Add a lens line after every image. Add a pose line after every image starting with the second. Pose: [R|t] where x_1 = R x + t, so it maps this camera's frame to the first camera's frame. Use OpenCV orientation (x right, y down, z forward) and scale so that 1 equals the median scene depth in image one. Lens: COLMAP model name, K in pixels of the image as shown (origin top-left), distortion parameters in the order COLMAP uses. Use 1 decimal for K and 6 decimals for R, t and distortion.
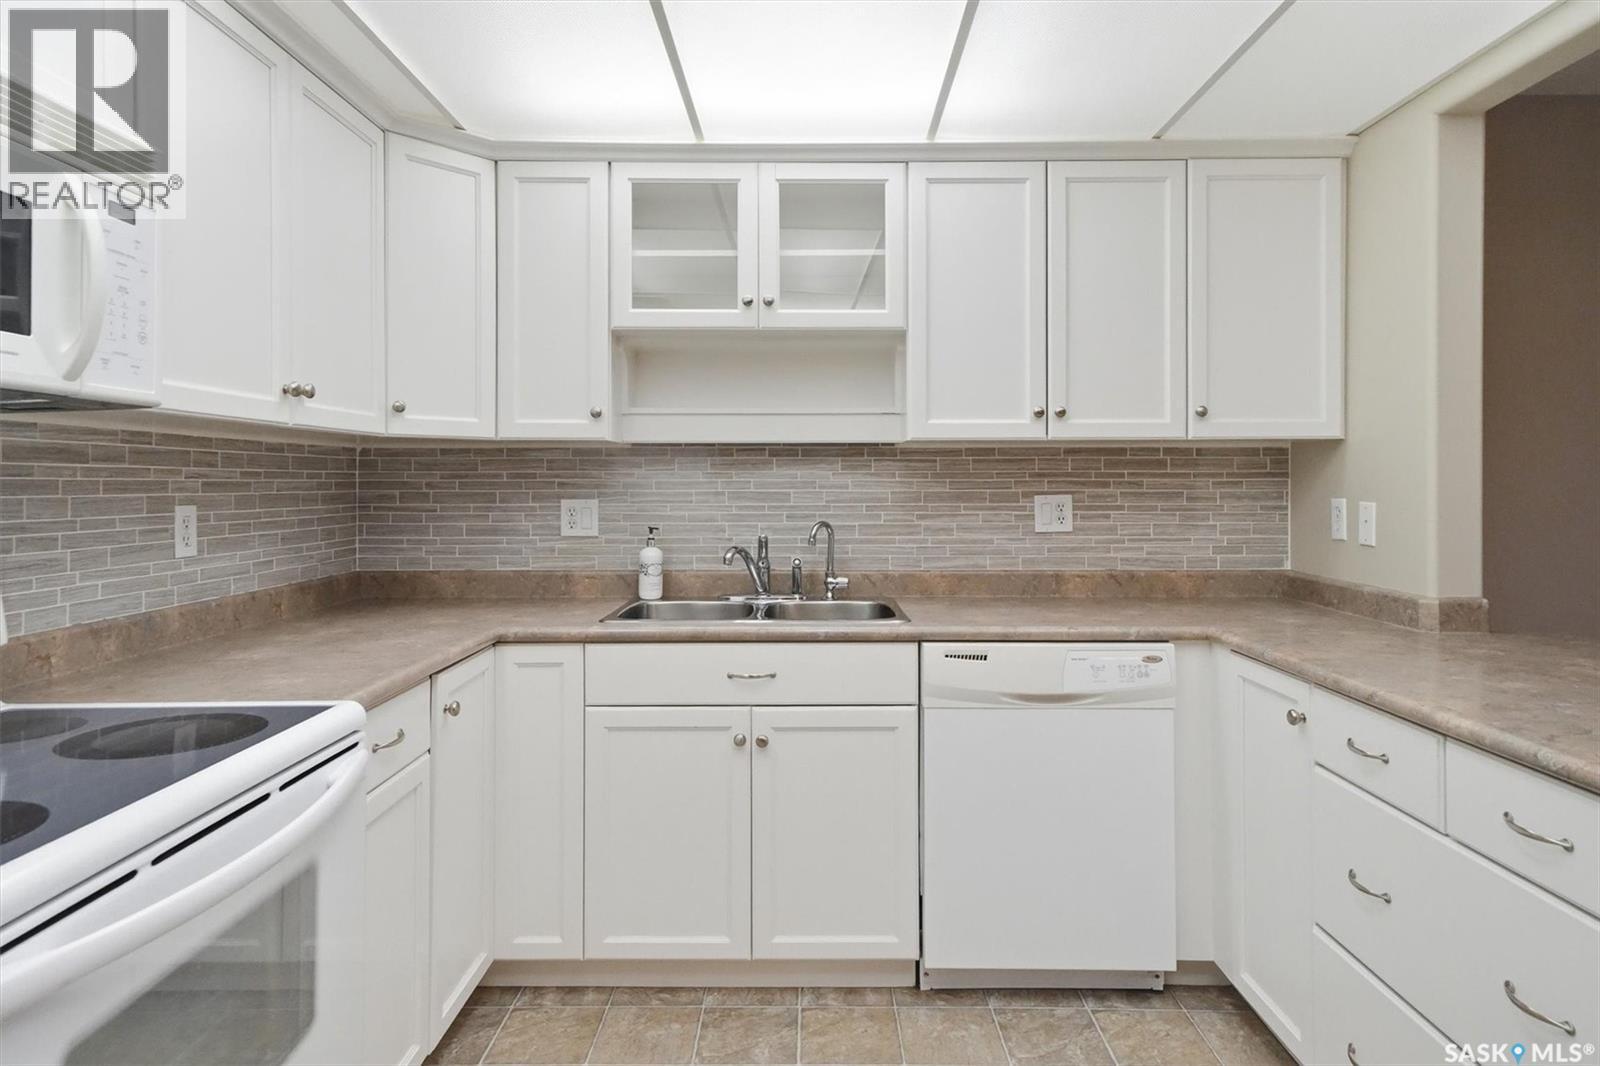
lens RADIAL K [[960.9, 0, 804.2], [0, 960.9, 479.1], [0, 0, 1]] dist [0.024483, 0.000649]
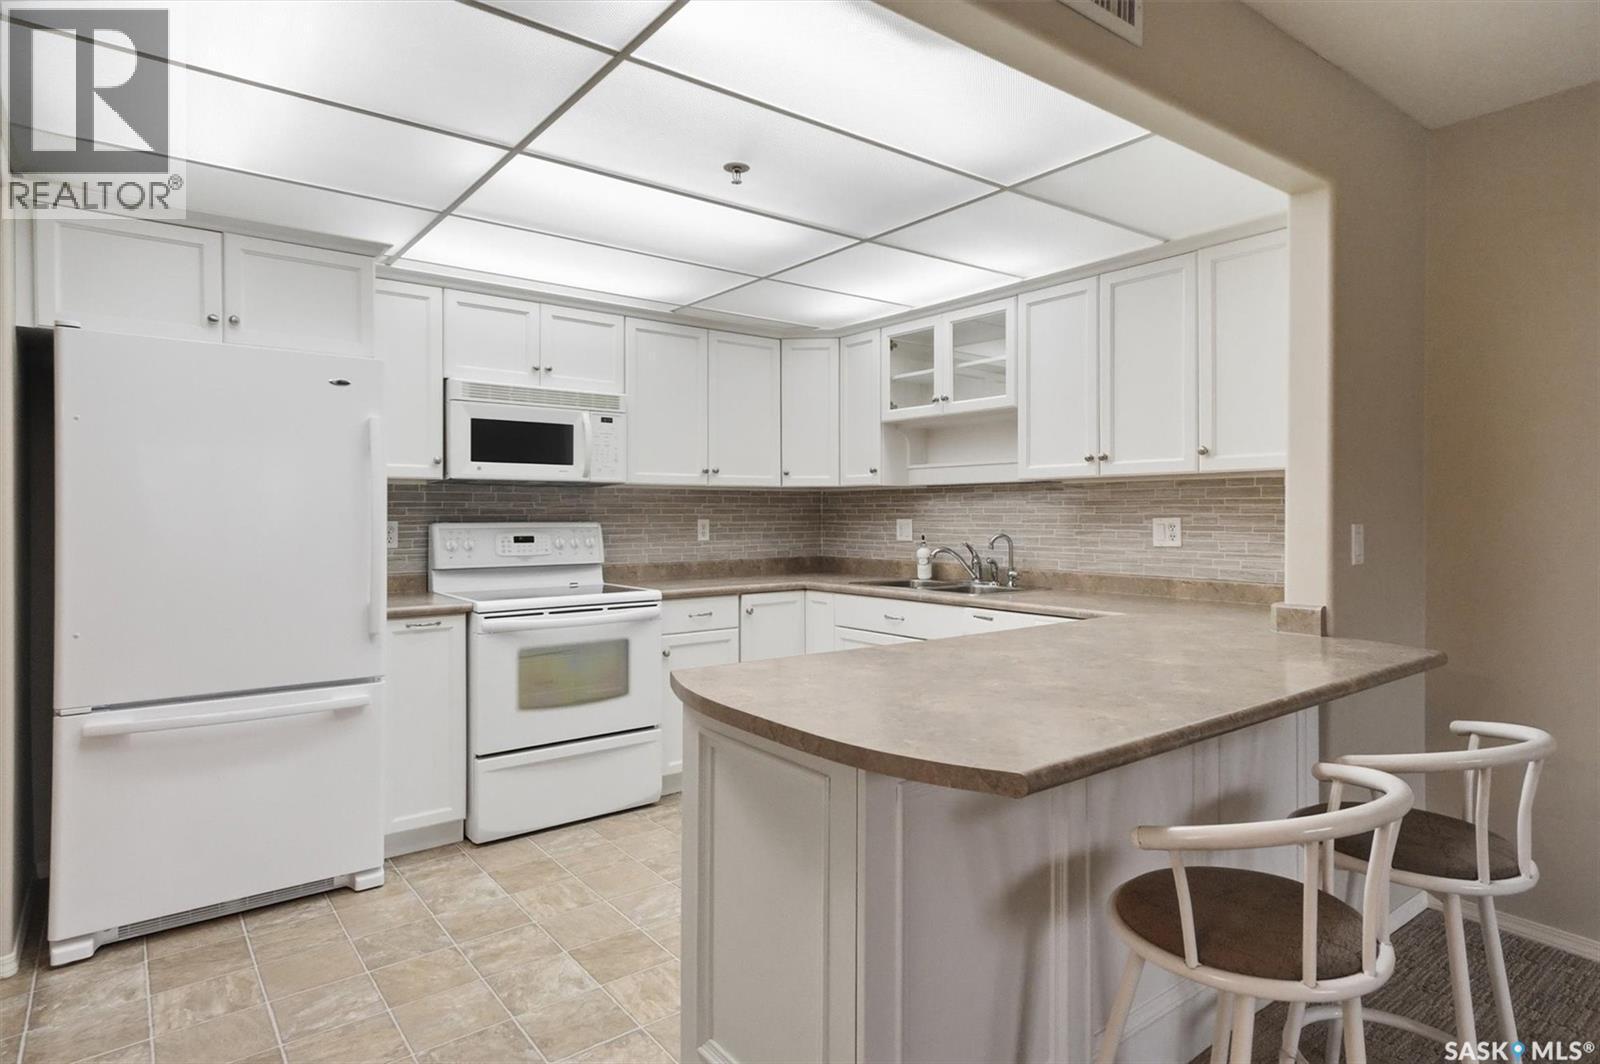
lens RADIAL K [[882.6, 0, 805.0], [0, 882.6, 505.4], [0, 0, 1]] dist [0.015299, 0.000402]
pose [[0.617536, -0.006784, -0.786513, 0.972199], [0.004961, 0.999977, -0.004730, 0.003762], [0.786527, -0.000981, 0.617555, -0.111123]]
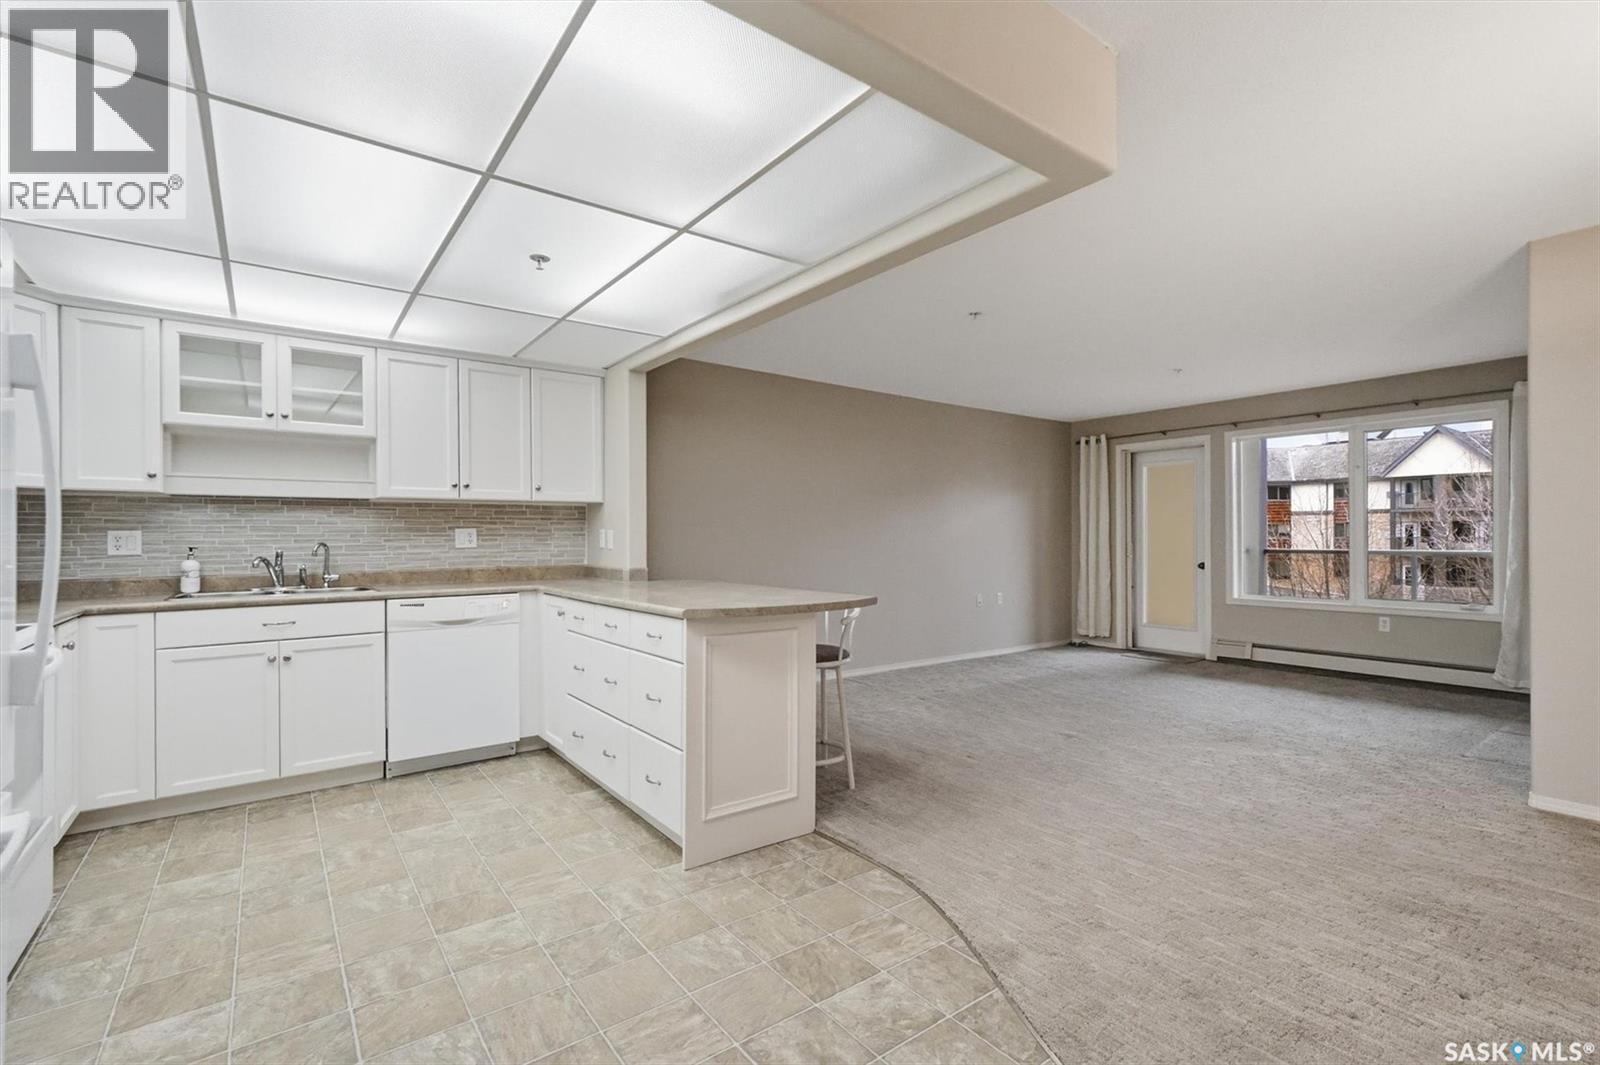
lens RADIAL K [[716.8, 0, 802.5], [0, 716.8, 536.7], [0, 0, 1]] dist [0.008831, 0.000362]
pose [[0.799379, -0.005038, 0.600806, -0.070998], [0.002686, 0.999985, 0.004811, 0.030645], [-0.600821, -0.002232, 0.799380, -0.598611]]
